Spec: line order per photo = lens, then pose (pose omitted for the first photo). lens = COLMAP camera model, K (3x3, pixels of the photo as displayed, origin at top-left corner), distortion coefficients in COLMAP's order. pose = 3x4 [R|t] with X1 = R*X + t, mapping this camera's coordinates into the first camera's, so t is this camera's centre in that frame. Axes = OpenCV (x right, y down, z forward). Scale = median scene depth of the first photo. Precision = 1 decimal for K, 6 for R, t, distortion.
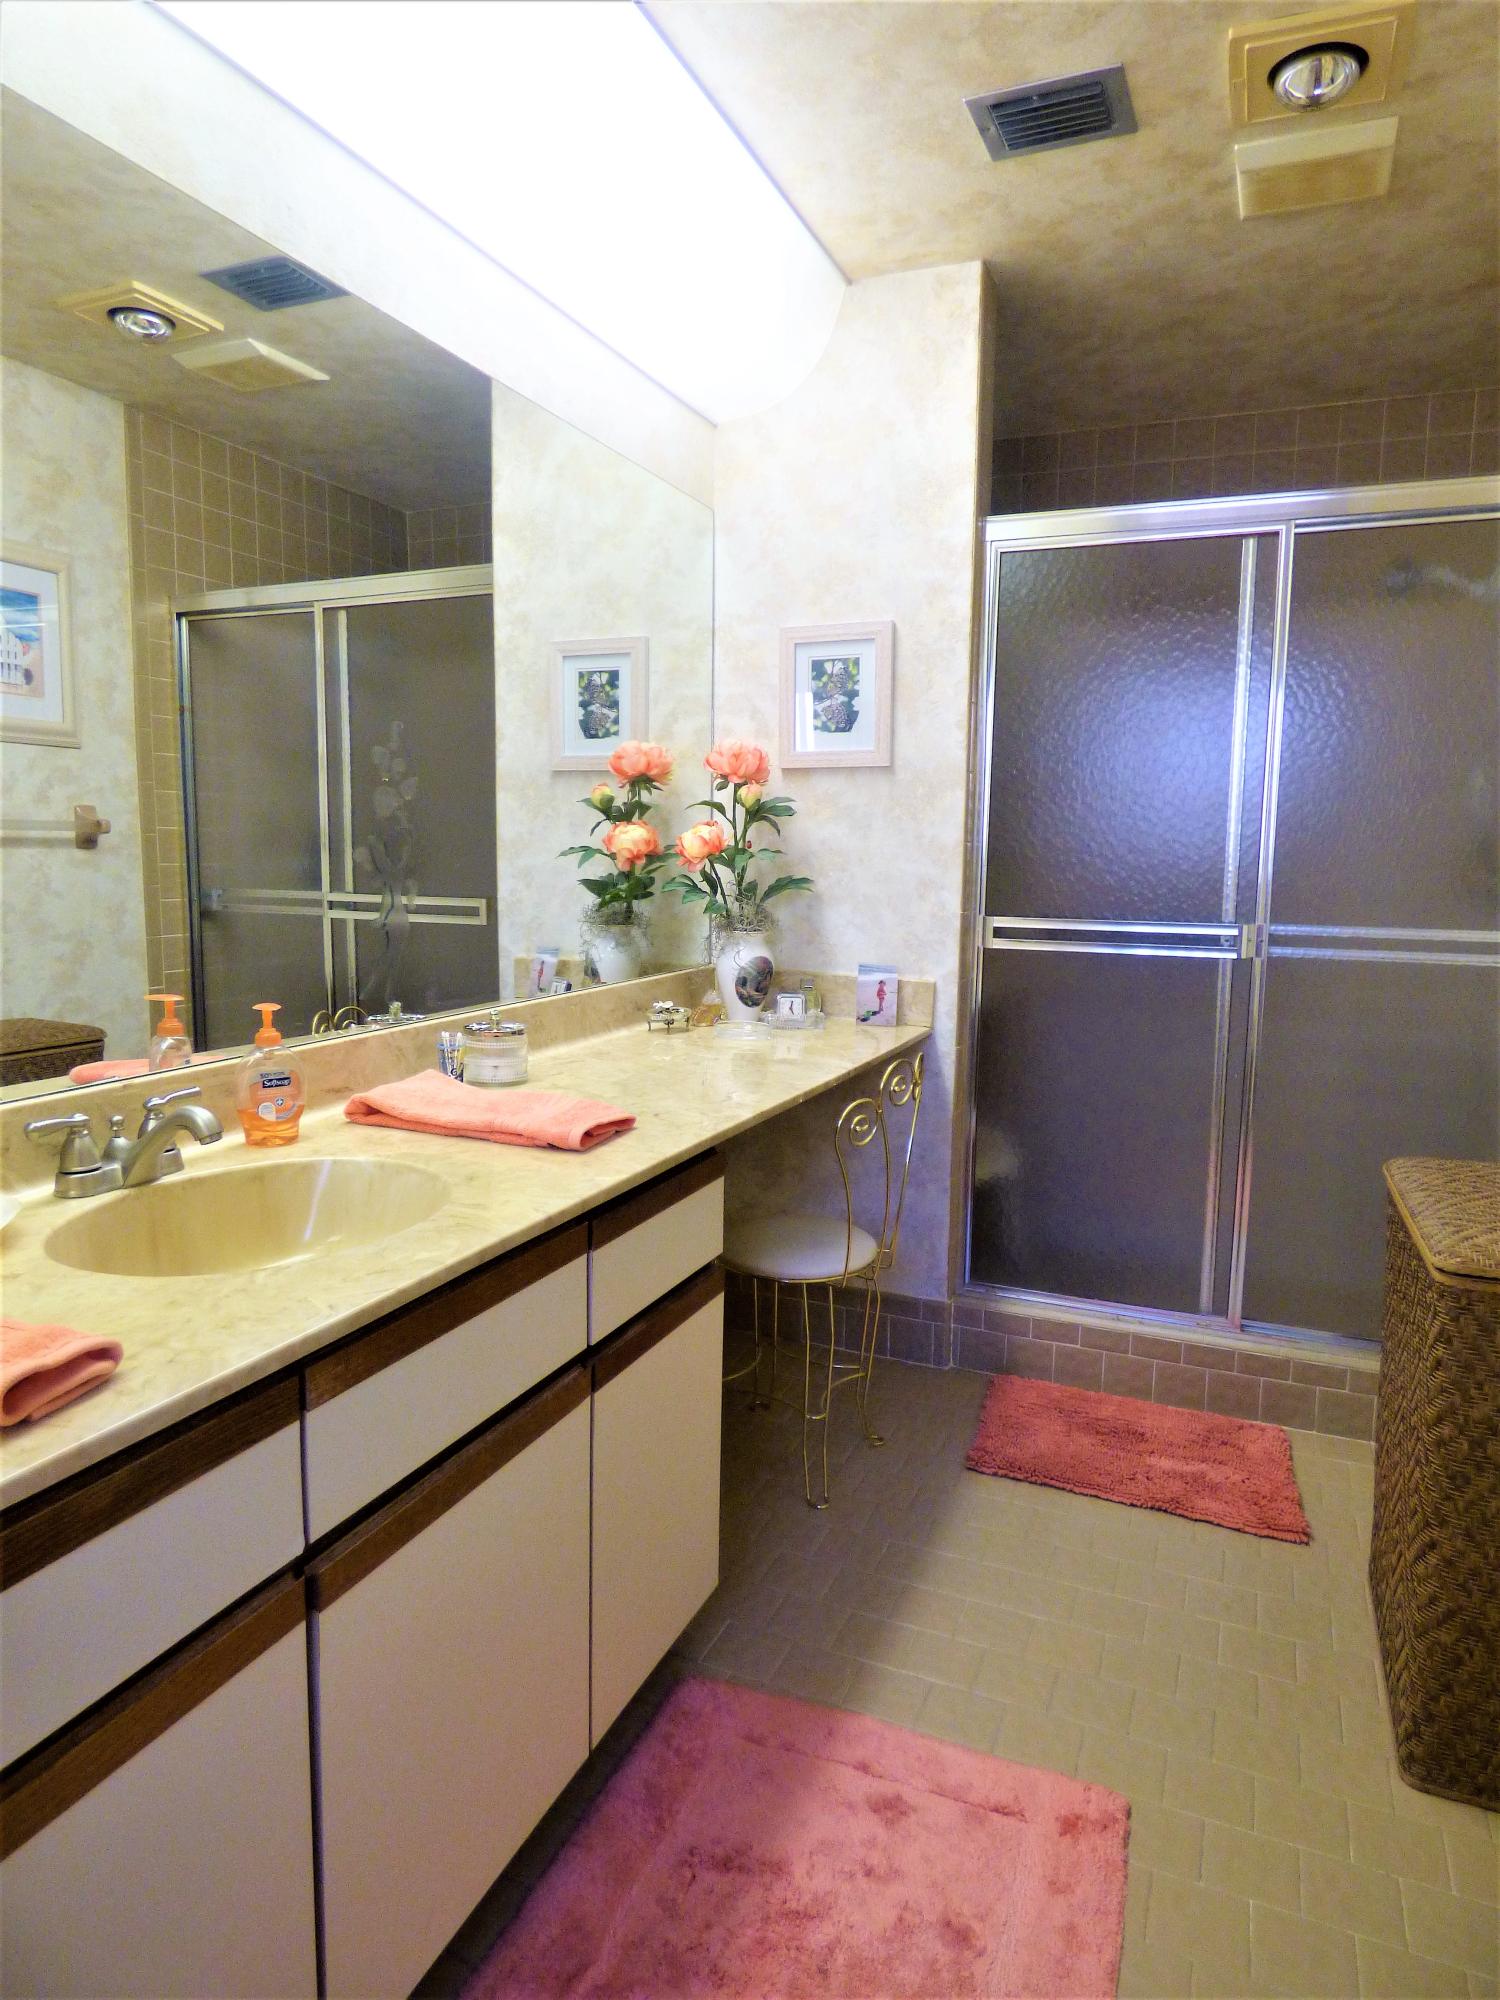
lens RADIAL K [[1220.7, 0, 750.0], [0, 1220.7, 1000.0], [0, 0, 1]] dist [-0.060977, 0.016230]
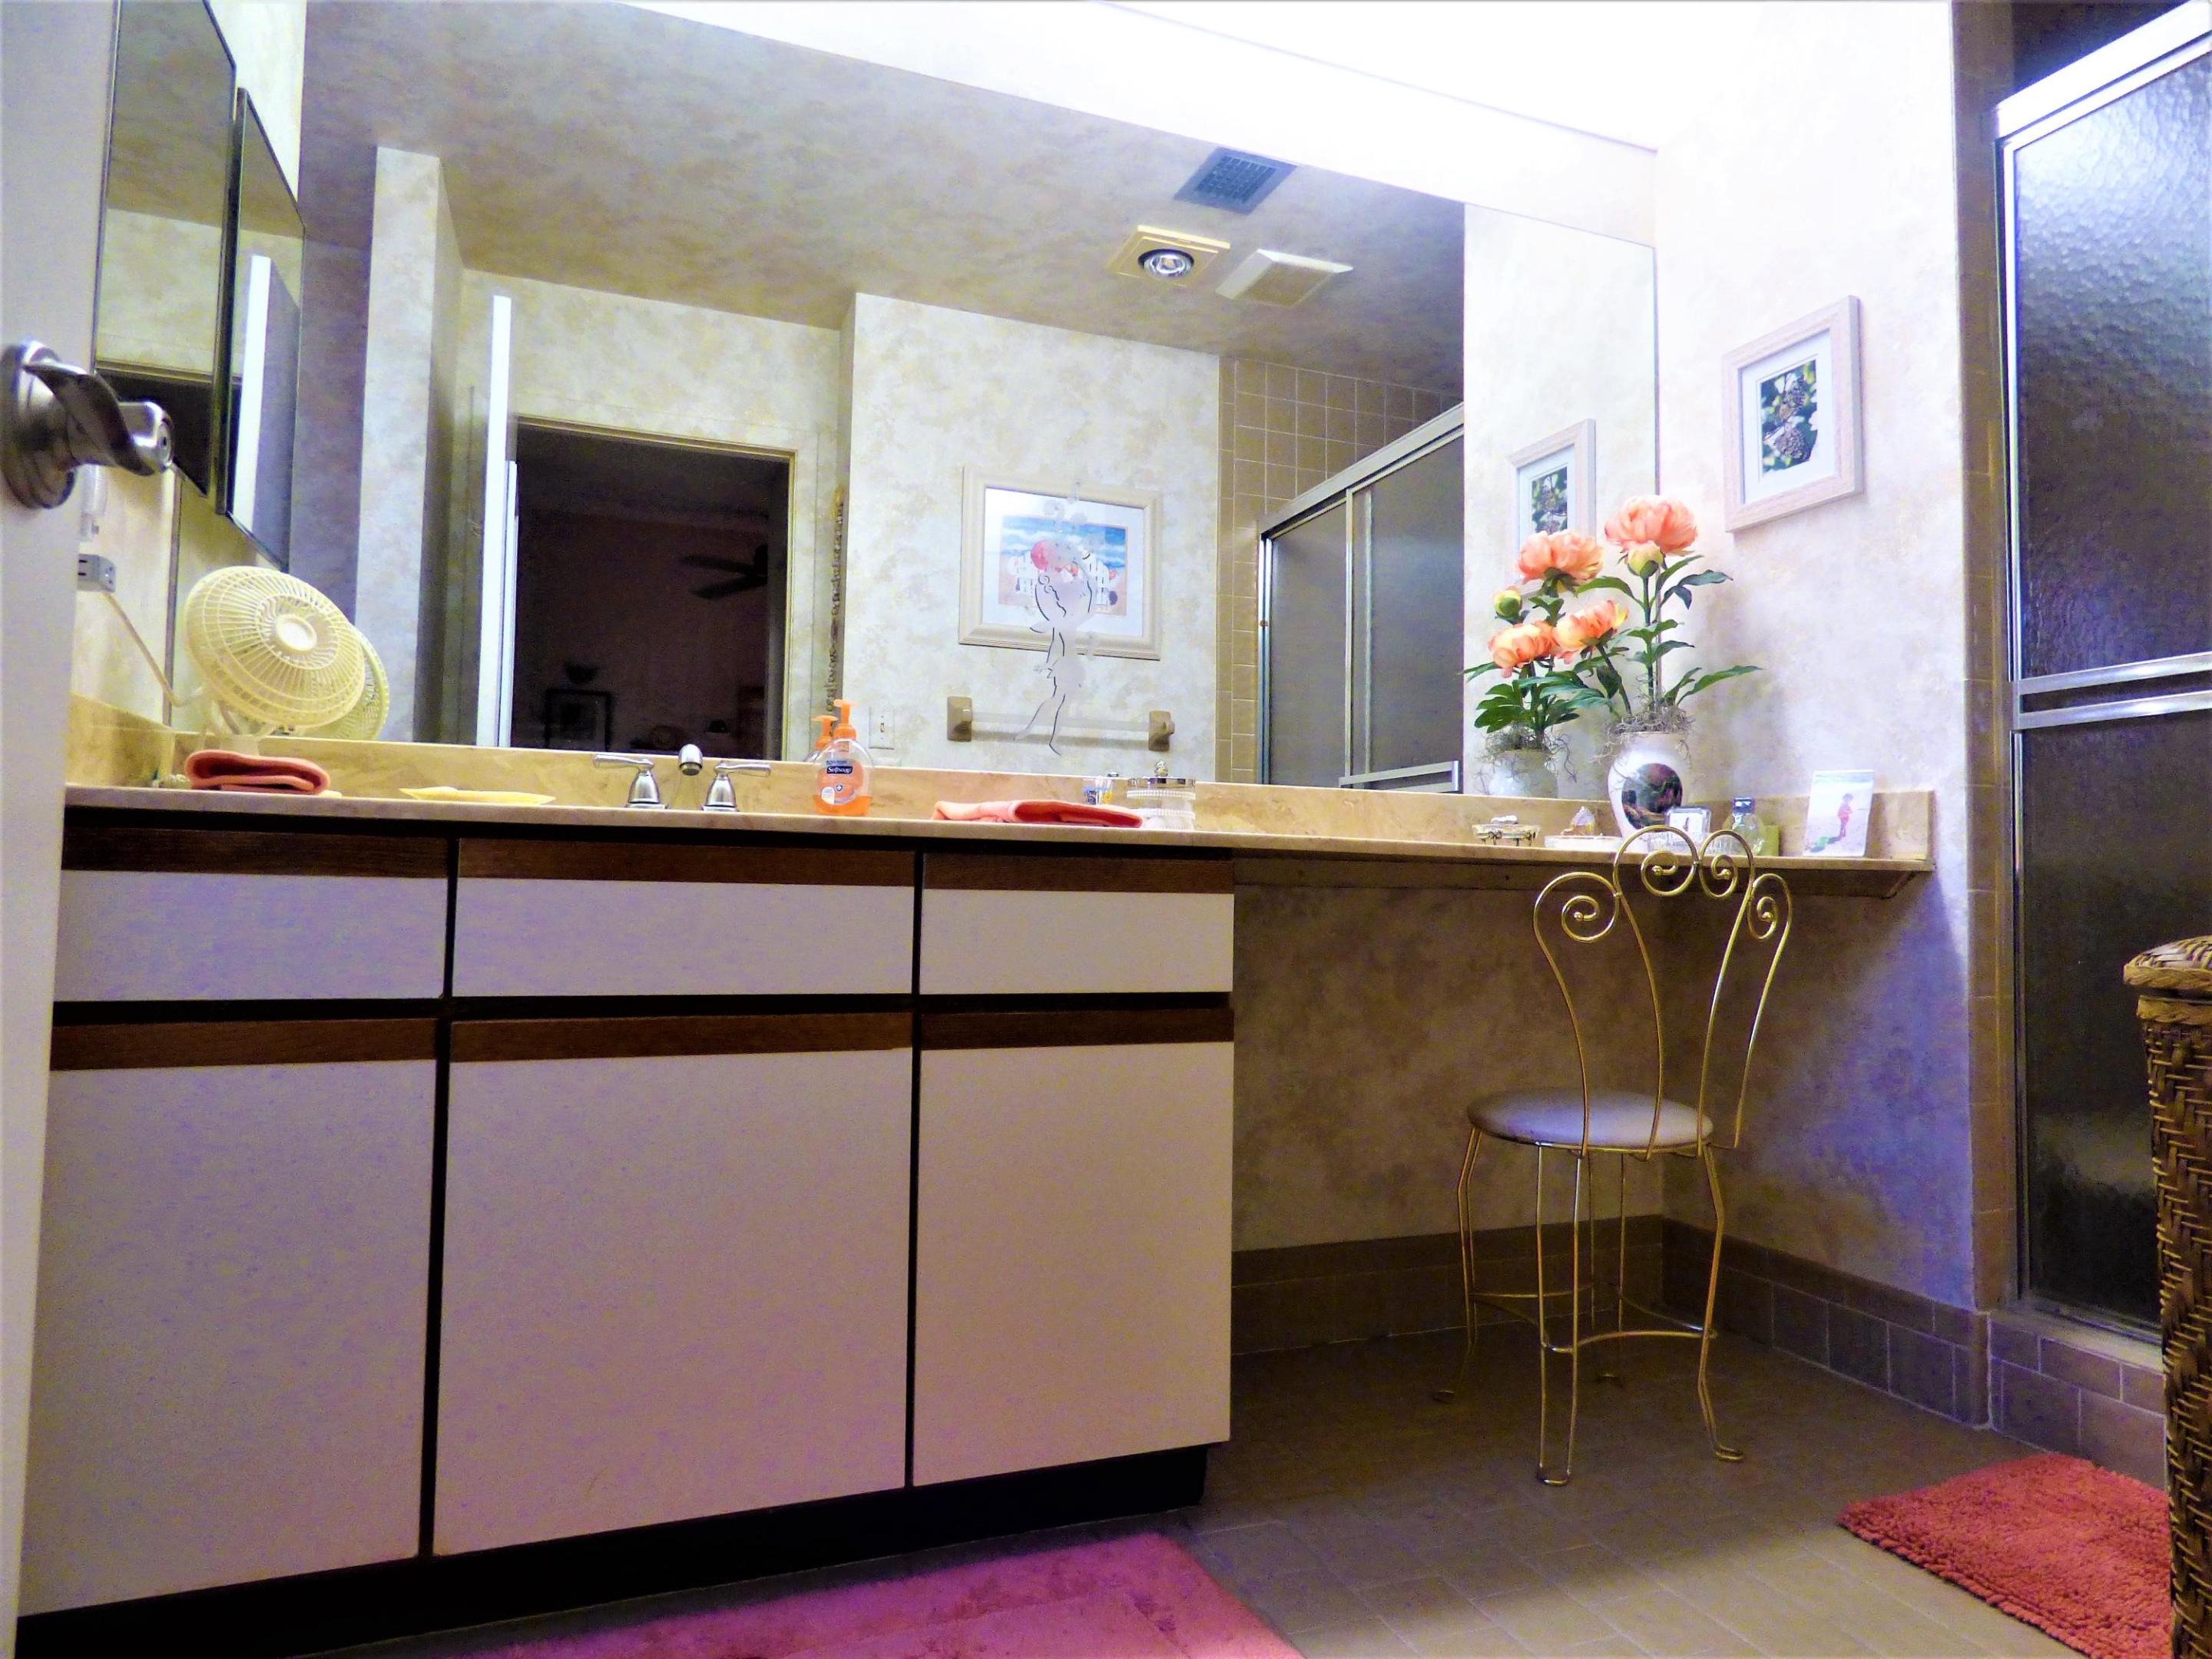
lens RADIAL K [[1323.9, 0, 1098.7], [0, 1323.9, 845.3], [0, 0, 1]] dist [-0.027824, -0.029398]
pose [[0.681461, -0.027342, -0.731344, 0.337898], [-0.097564, 0.986988, -0.127809, 0.139372], [0.725322, 0.158450, 0.669926, 0.196918]]
